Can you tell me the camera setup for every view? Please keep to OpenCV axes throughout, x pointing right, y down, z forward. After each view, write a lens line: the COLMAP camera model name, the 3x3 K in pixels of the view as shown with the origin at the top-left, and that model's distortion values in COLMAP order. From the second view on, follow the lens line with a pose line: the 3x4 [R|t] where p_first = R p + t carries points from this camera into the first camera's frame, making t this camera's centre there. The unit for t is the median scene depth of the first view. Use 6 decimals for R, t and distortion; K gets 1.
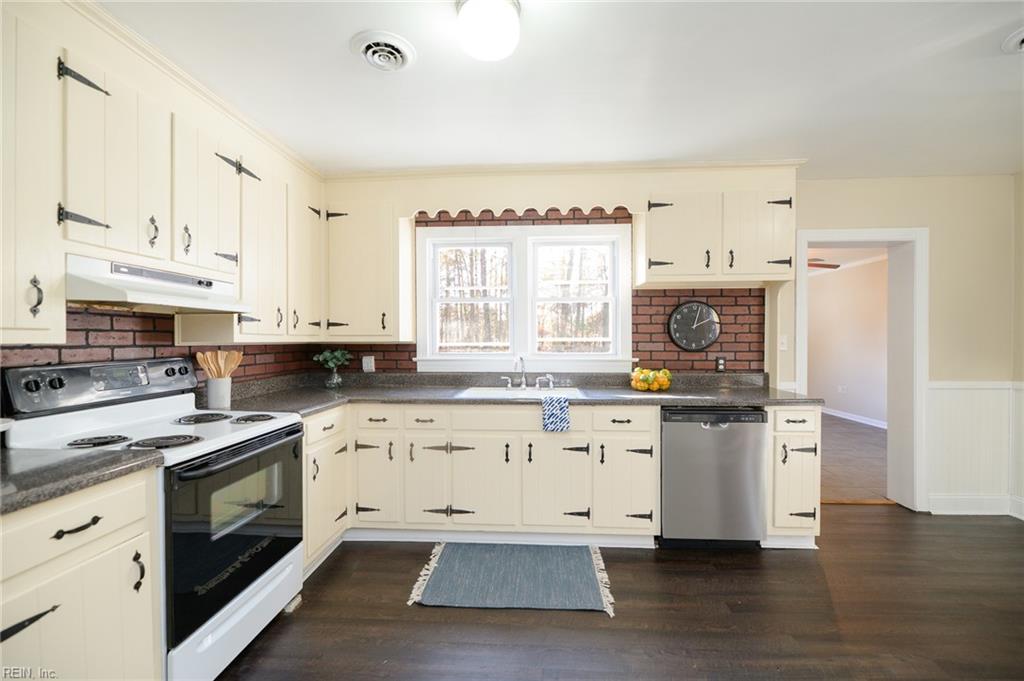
lens RADIAL K [[423.1, 0, 517.0], [0, 423.1, 341.6], [0, 0, 1]] dist [0.001974, -0.005866]
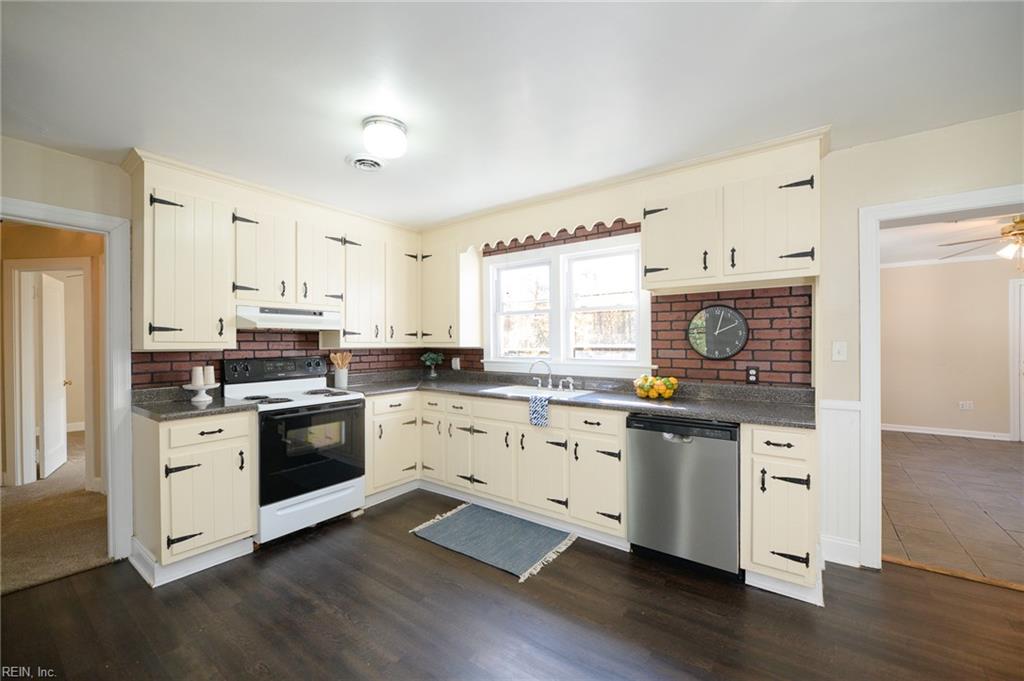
lens RADIAL K [[409.3, 0, 513.0], [0, 409.3, 341.4], [0, 0, 1]] dist [0.001371, -0.004689]
pose [[0.841701, -0.001216, -0.539942, 0.573058], [-0.002262, 0.999981, -0.005780, -0.011164], [0.539939, 0.006086, 0.841682, 0.014759]]
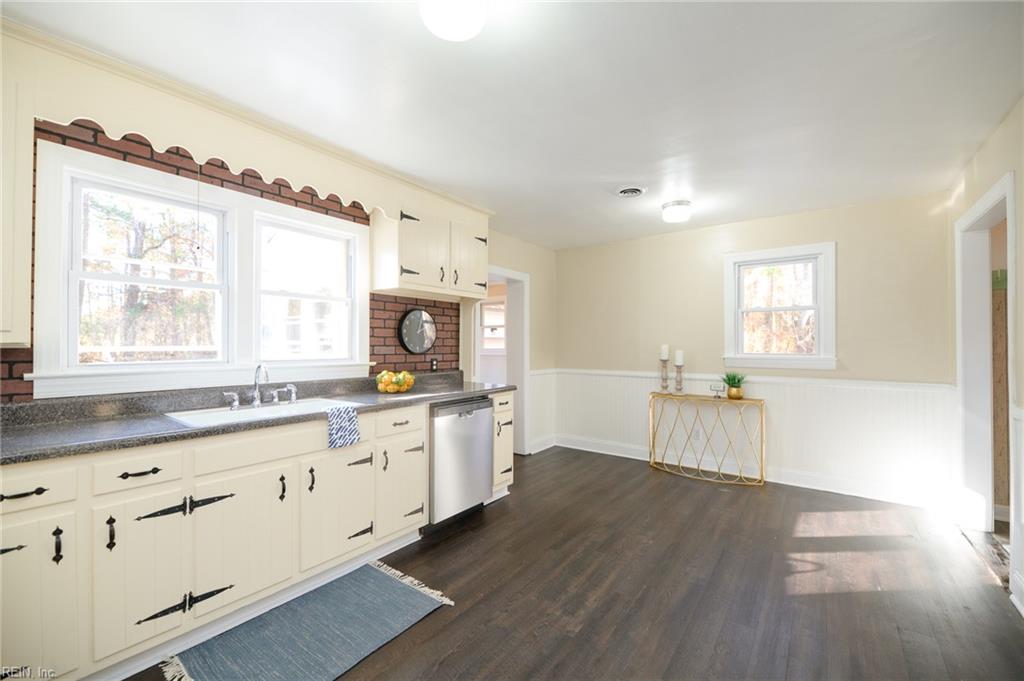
lens RADIAL K [[415.1, 0, 512.0], [0, 415.1, 340.5], [0, 0, 1]] dist [0.000641, -0.004974]
pose [[0.548875, 0.012997, 0.835803, -0.393563], [0.002724, 0.999846, -0.017337, 0.007515], [-0.835900, 0.011793, 0.548755, 0.209652]]
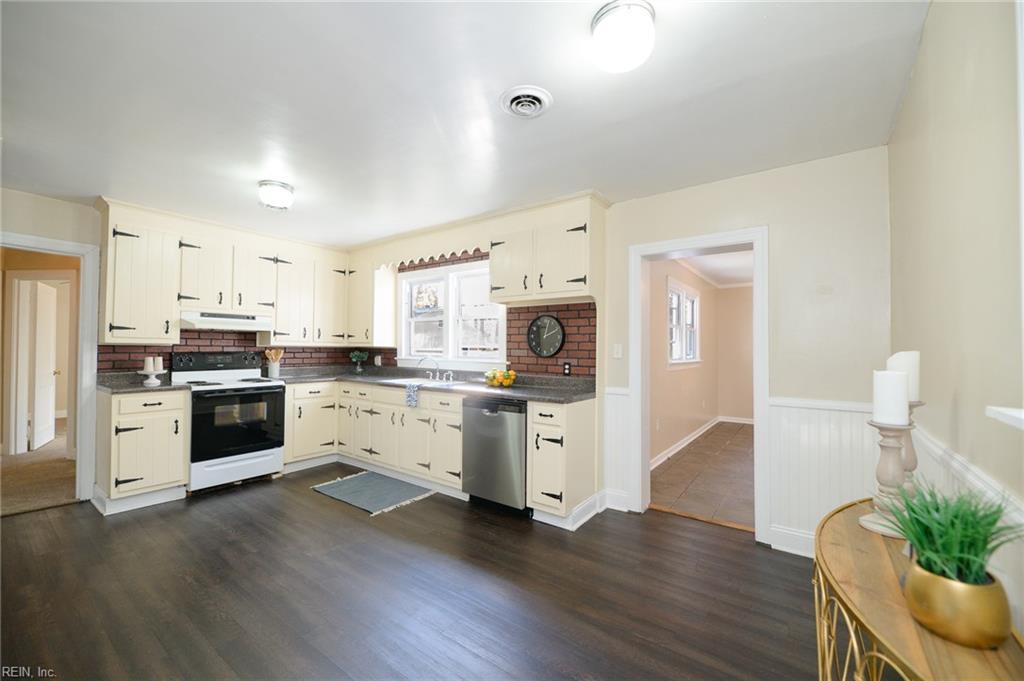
lens RADIAL K [[408.2, 0, 512.0], [0, 408.2, 340.5], [0, 0, 1]] dist [0.002883, -0.004981]
pose [[0.839610, 0.001612, -0.543187, 1.056706], [-0.016030, 0.999634, -0.021813, 0.002786], [0.542953, 0.027022, 0.839329, -0.026316]]
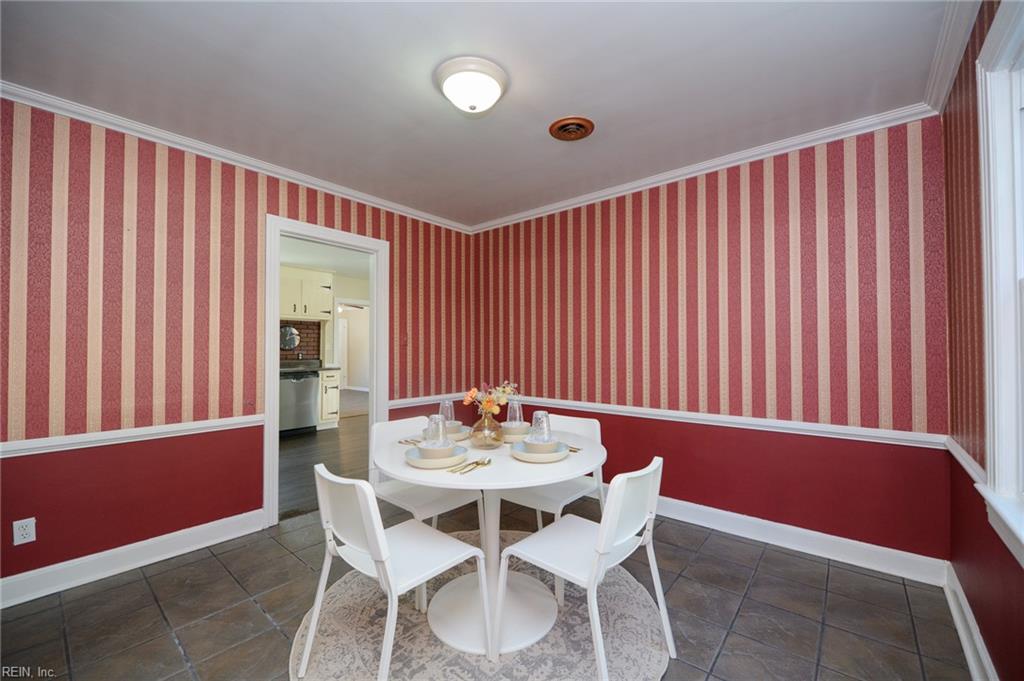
lens RADIAL K [[409.3, 0, 513.0], [0, 409.3, 341.4], [0, 0, 1]] dist [0.001371, -0.004689]
pose [[0.593520, 0.014907, 0.804681, -0.594135], [0.005126, 0.999738, -0.022302, 0.032872], [-0.804803, 0.017361, 0.593288, -1.190505]]
